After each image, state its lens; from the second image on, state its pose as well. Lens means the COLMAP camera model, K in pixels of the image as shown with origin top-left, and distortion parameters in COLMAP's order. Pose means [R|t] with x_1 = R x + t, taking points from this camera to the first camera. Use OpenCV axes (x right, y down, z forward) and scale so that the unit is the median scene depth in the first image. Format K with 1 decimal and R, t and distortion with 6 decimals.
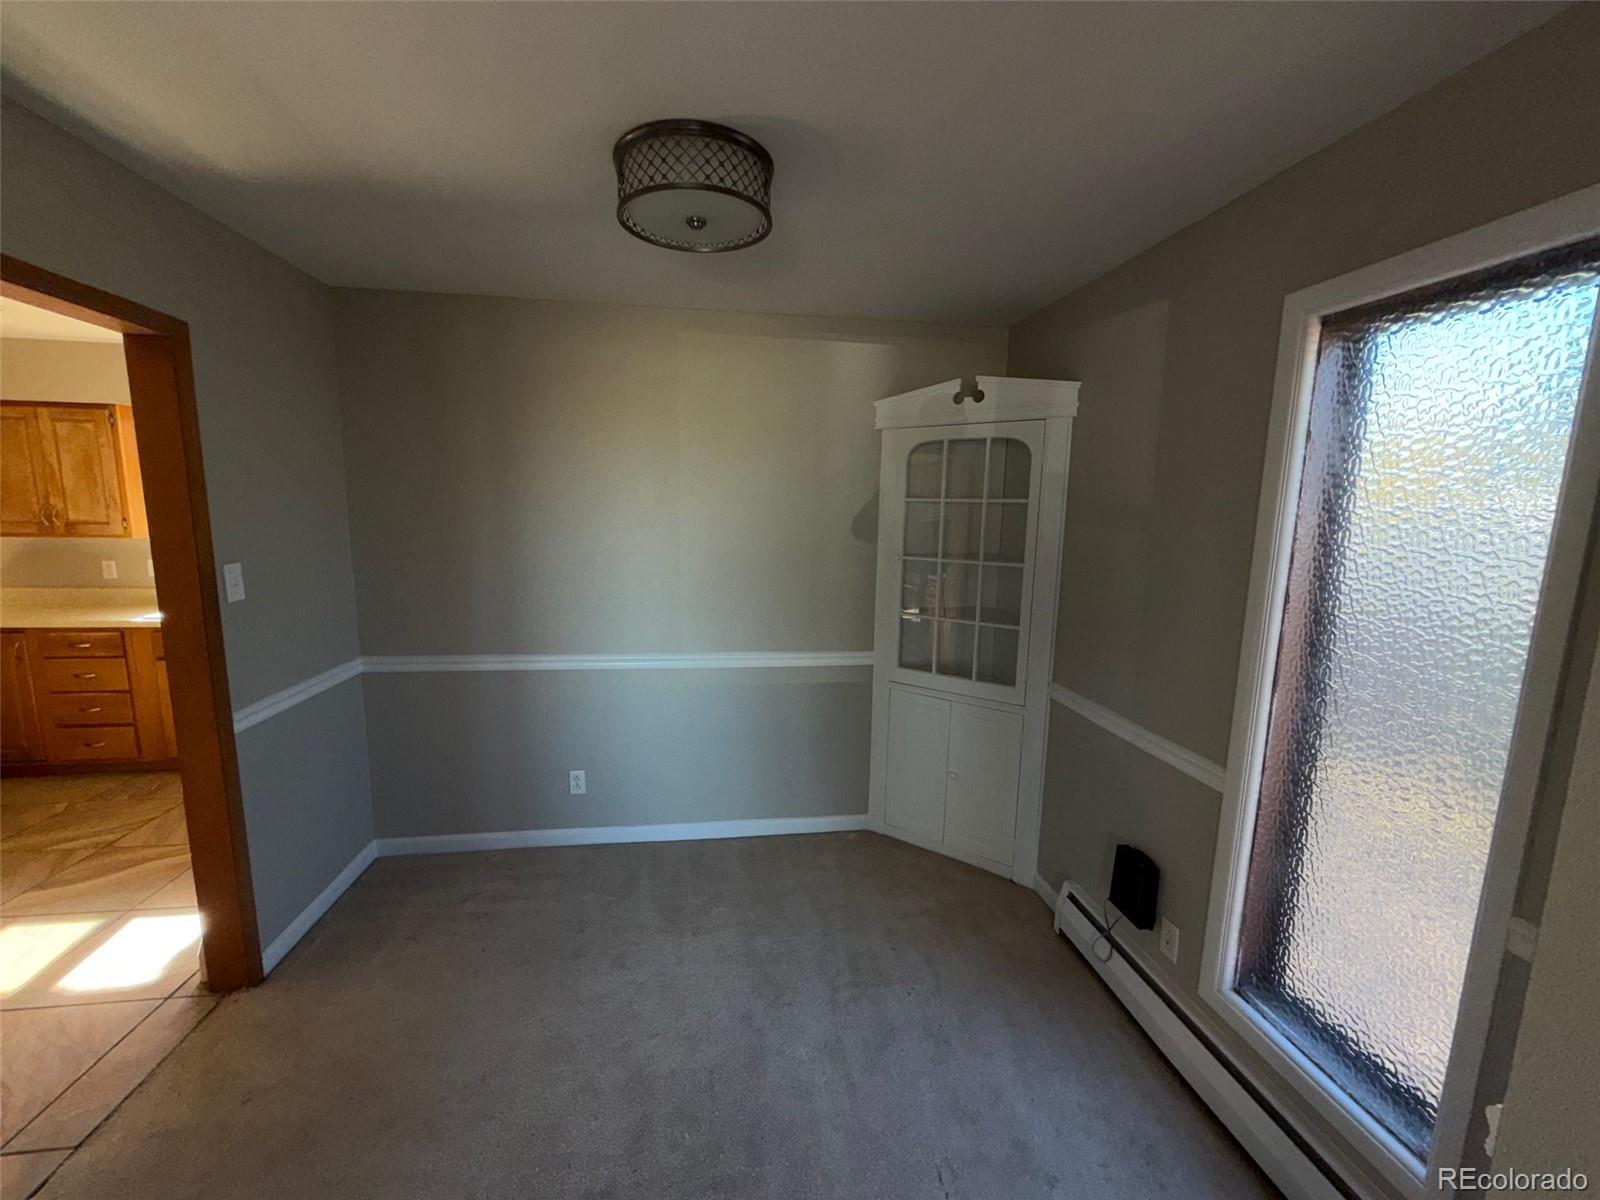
lens RADIAL K [[639.2, 0, 796.6], [0, 639.2, 599.7], [0, 0, 1]] dist [-0.000515, -0.000451]
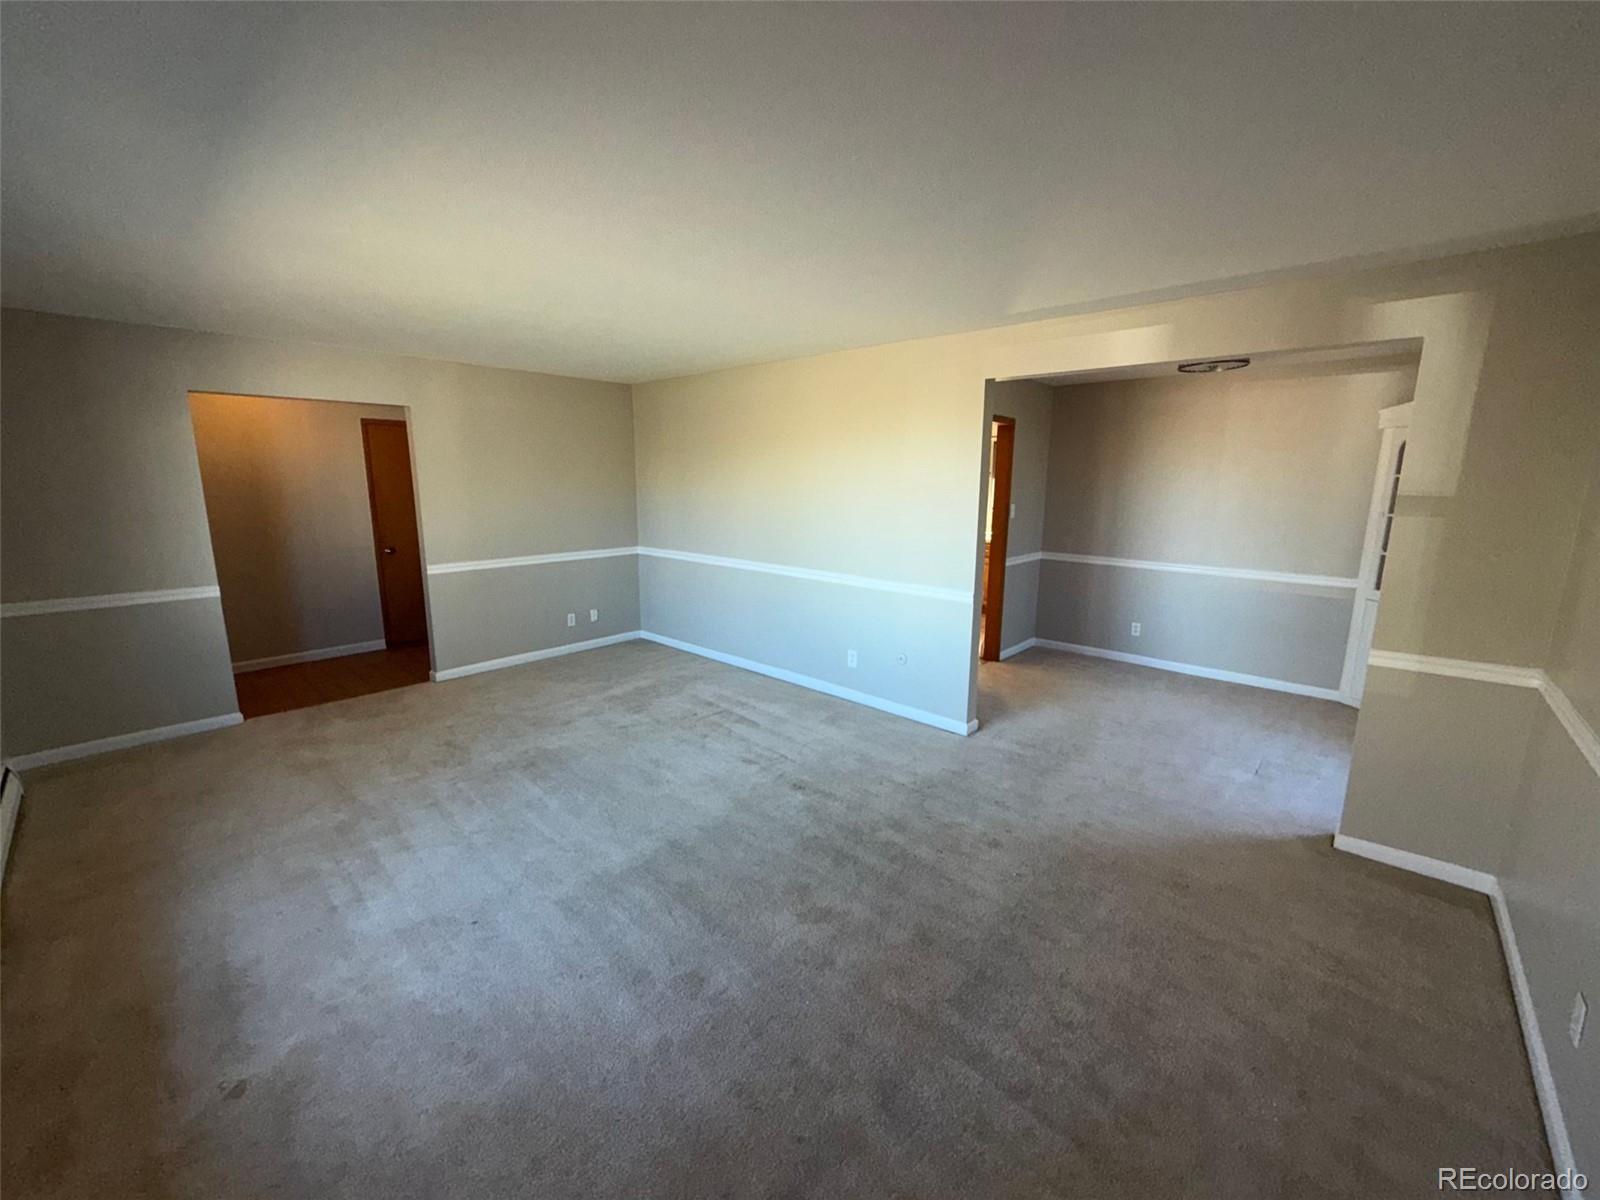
lens RADIAL K [[639.2, 0, 787.7], [0, 639.2, 598.4], [0, 0, 1]] dist [-0.000515, -0.000451]
pose [[0.626578, 0.129473, -0.768529, 0.460911], [-0.108212, 0.991006, 0.078728, 0.160065], [0.771810, 0.033834, 0.634953, -1.013383]]
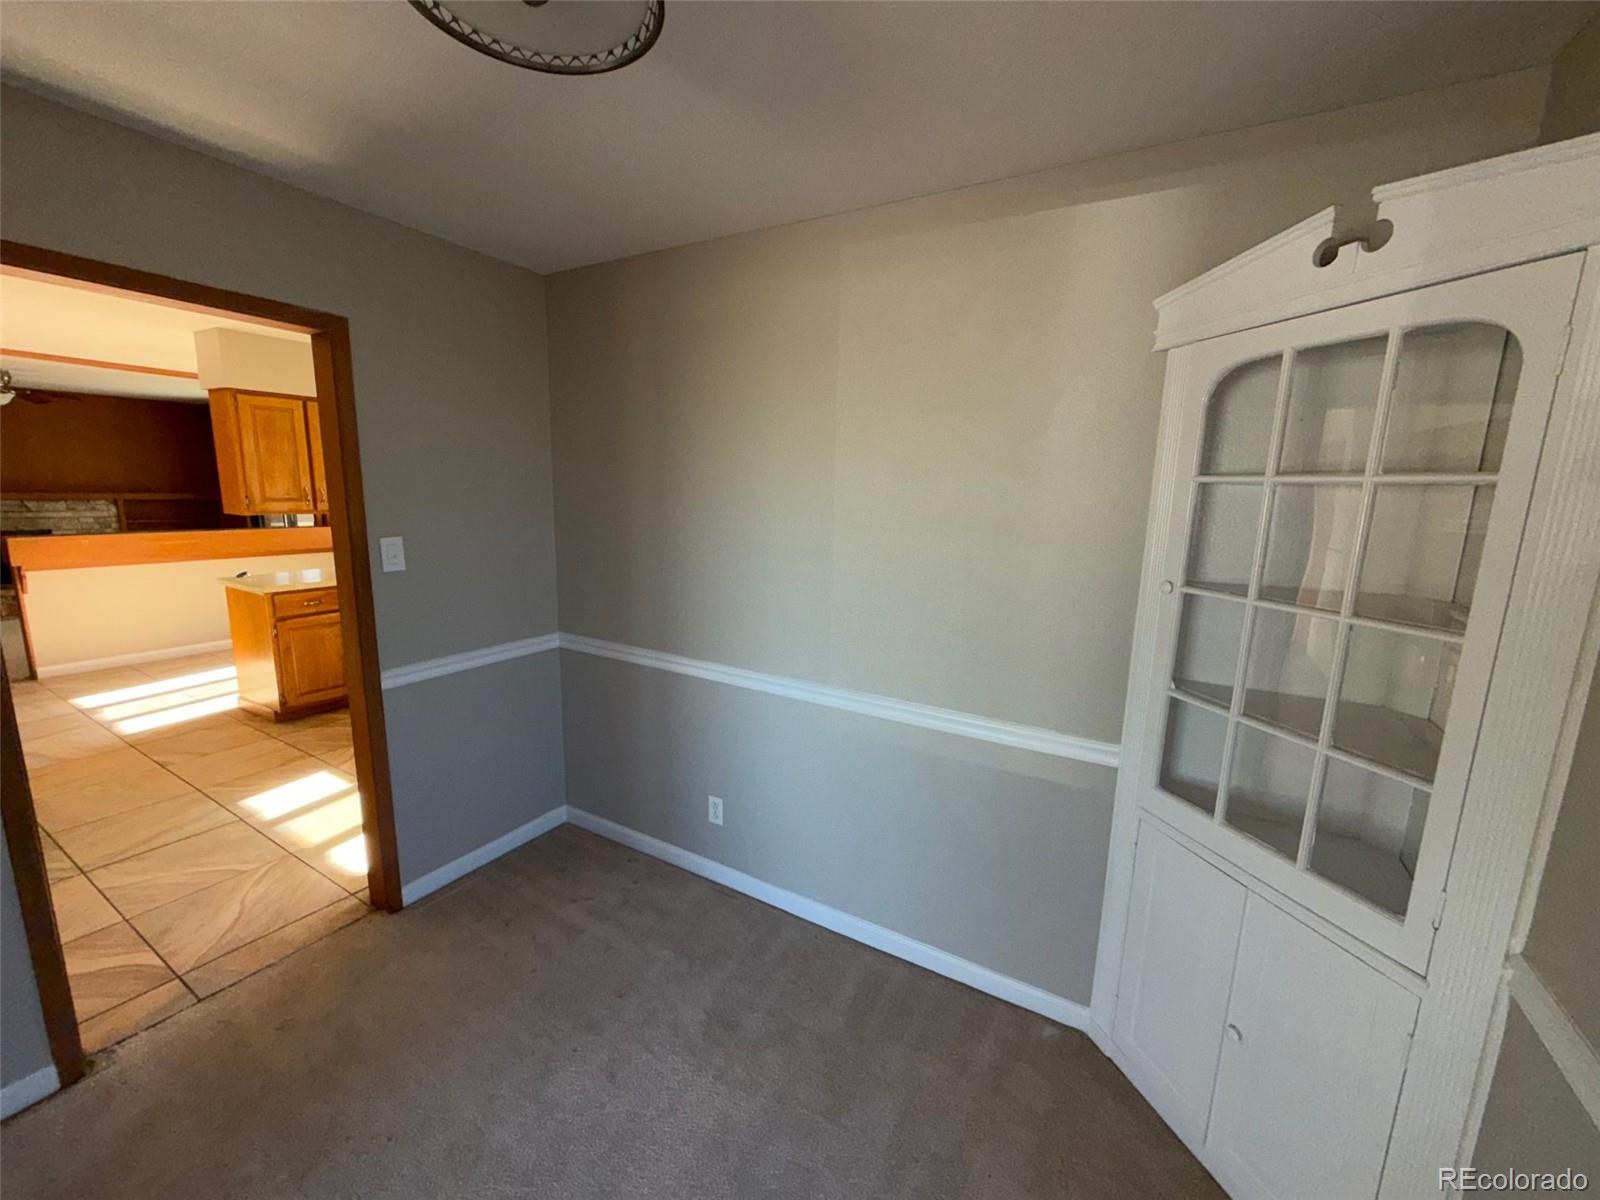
lens RADIAL K [[639.2, 0, 794.0], [0, 639.2, 601.2], [0, 0, 1]] dist [-0.000515, -0.000451]
pose [[0.782385, 0.111177, -0.612791, 0.242313], [-0.101204, 0.993555, 0.051045, -0.050960], [0.614517, 0.022080, 0.788595, 0.384172]]
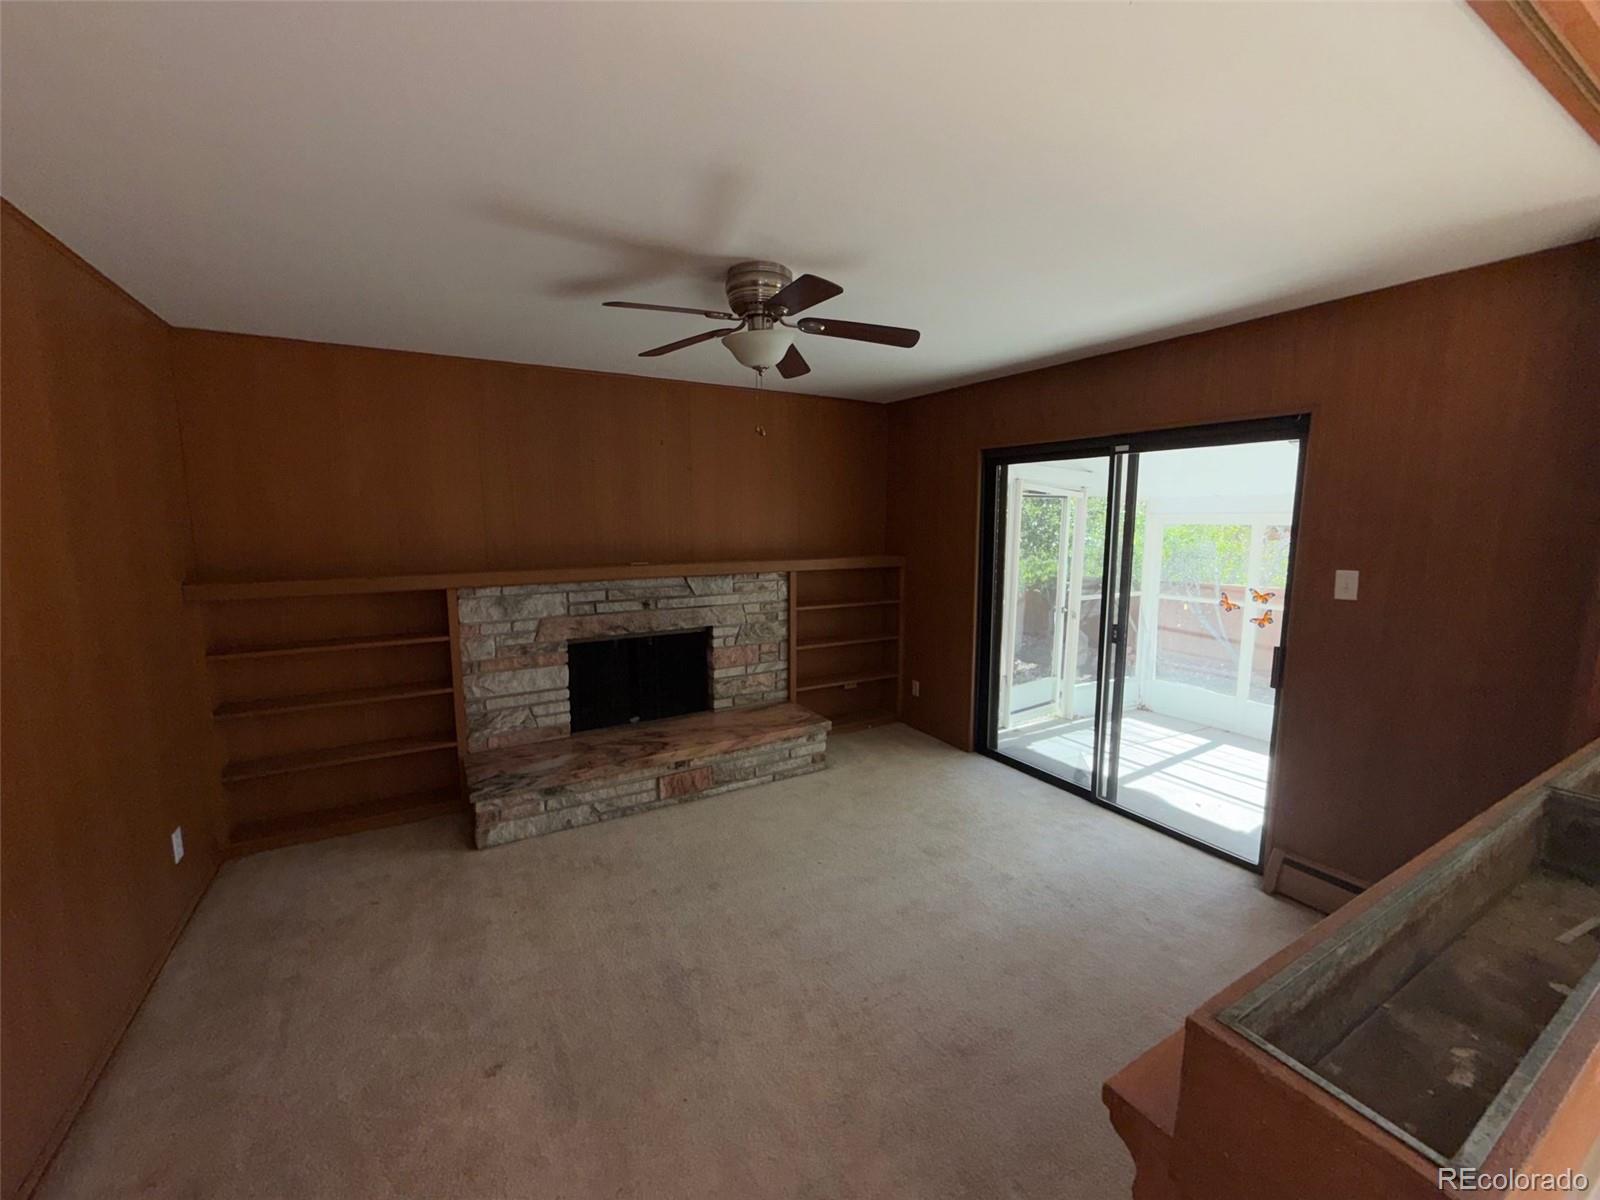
lens RADIAL K [[639.2, 0, 795.7], [0, 639.2, 593.7], [0, 0, 1]] dist [-0.000515, -0.000451]
pose [[0.375289, 0.096670, -0.921853, -2.163334], [-0.126708, 0.990561, 0.052292, -0.078453], [0.918207, 0.097181, 0.383995, 0.178601]]
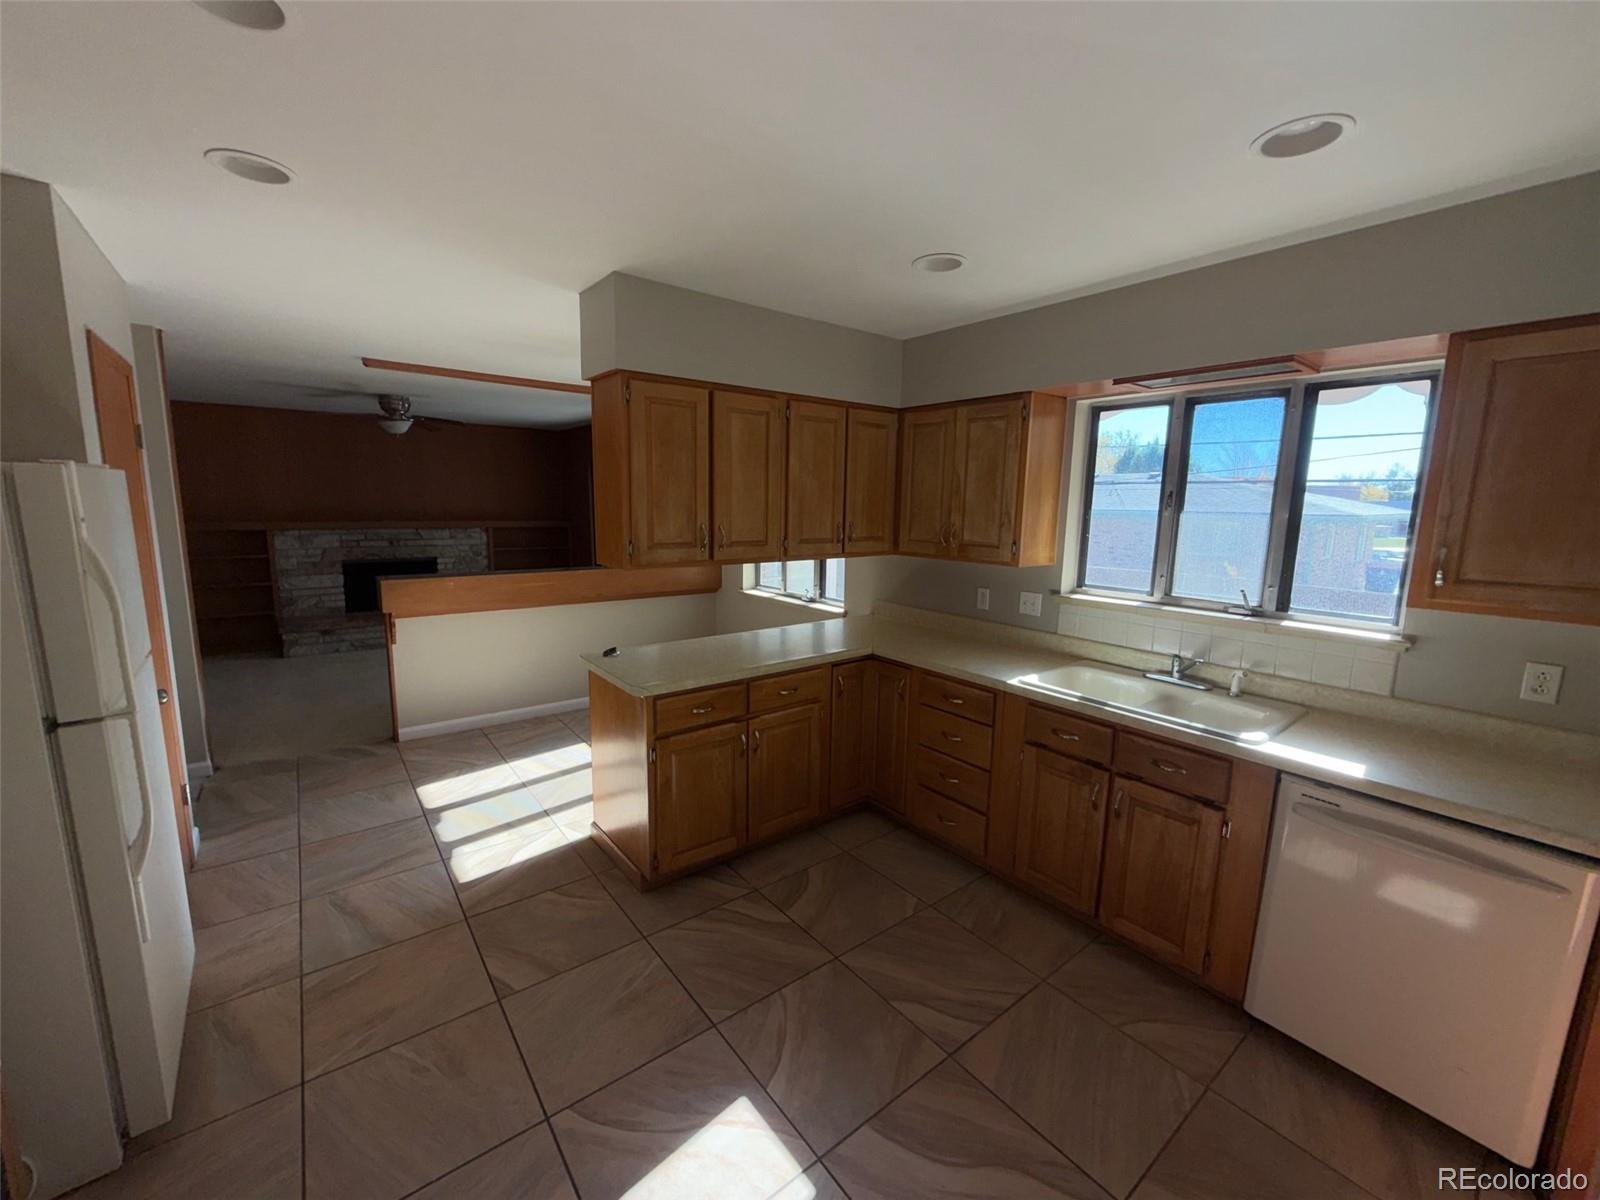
lens RADIAL K [[639.2, 0, 792.0], [0, 639.2, 598.1], [0, 0, 1]] dist [-0.000515, -0.000451]
pose [[0.498996, 0.120809, -0.858142, -0.658456], [-0.132930, 0.989187, 0.061961, -0.091221], [0.856348, 0.083155, 0.509660, 0.487489]]
